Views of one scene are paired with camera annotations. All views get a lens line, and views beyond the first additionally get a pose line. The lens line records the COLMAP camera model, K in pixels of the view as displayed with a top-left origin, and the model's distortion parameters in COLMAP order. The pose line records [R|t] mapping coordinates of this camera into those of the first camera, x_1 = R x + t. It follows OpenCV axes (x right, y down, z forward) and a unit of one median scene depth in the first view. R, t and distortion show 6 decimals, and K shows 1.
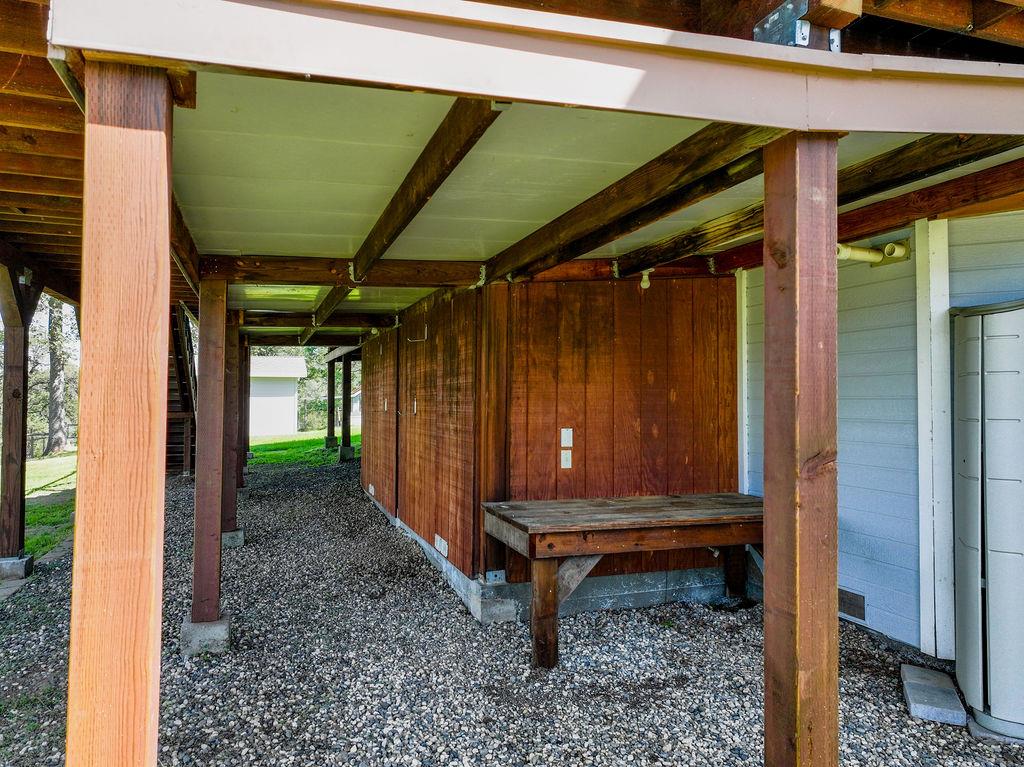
lens RADIAL K [[722.9, 0, 513.2], [0, 722.9, 382.4], [0, 0, 1]] dist [0.002042, 0.015918]
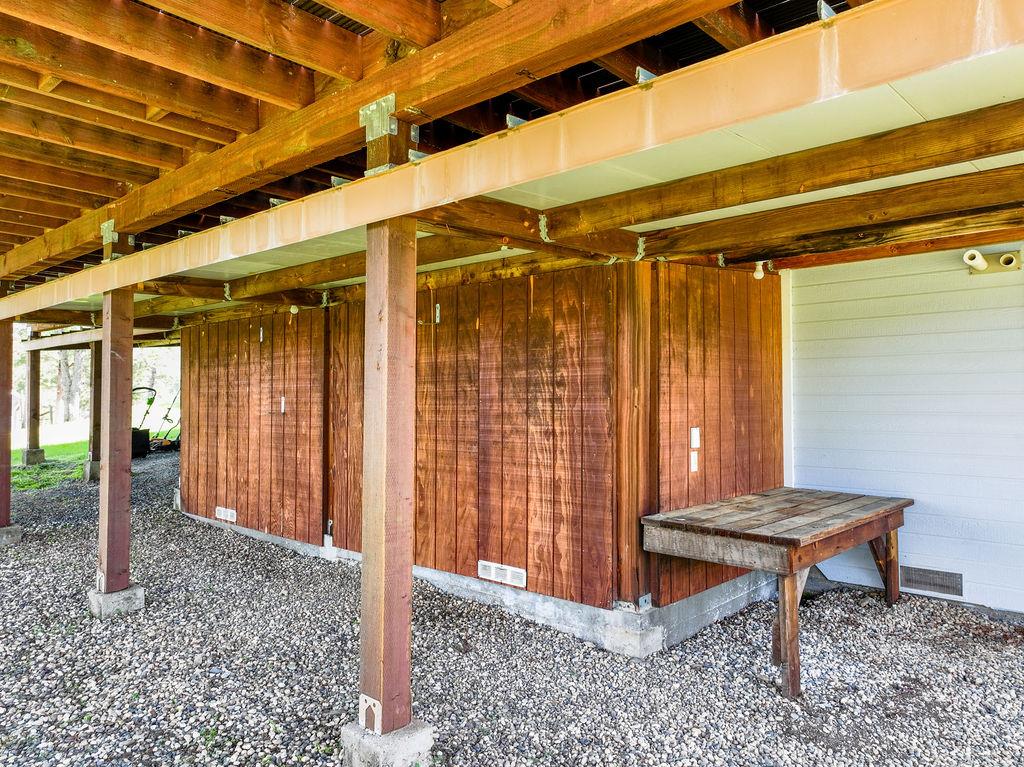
lens RADIAL K [[722.9, 0, 512.7], [0, 722.9, 384.9], [0, 0, 1]] dist [0.002042, 0.015918]
pose [[0.877621, 0.006528, 0.479311, -0.561635], [-0.008188, 0.999966, 0.001373, 0.011186], [-0.479285, -0.005130, 0.877644, 0.316160]]
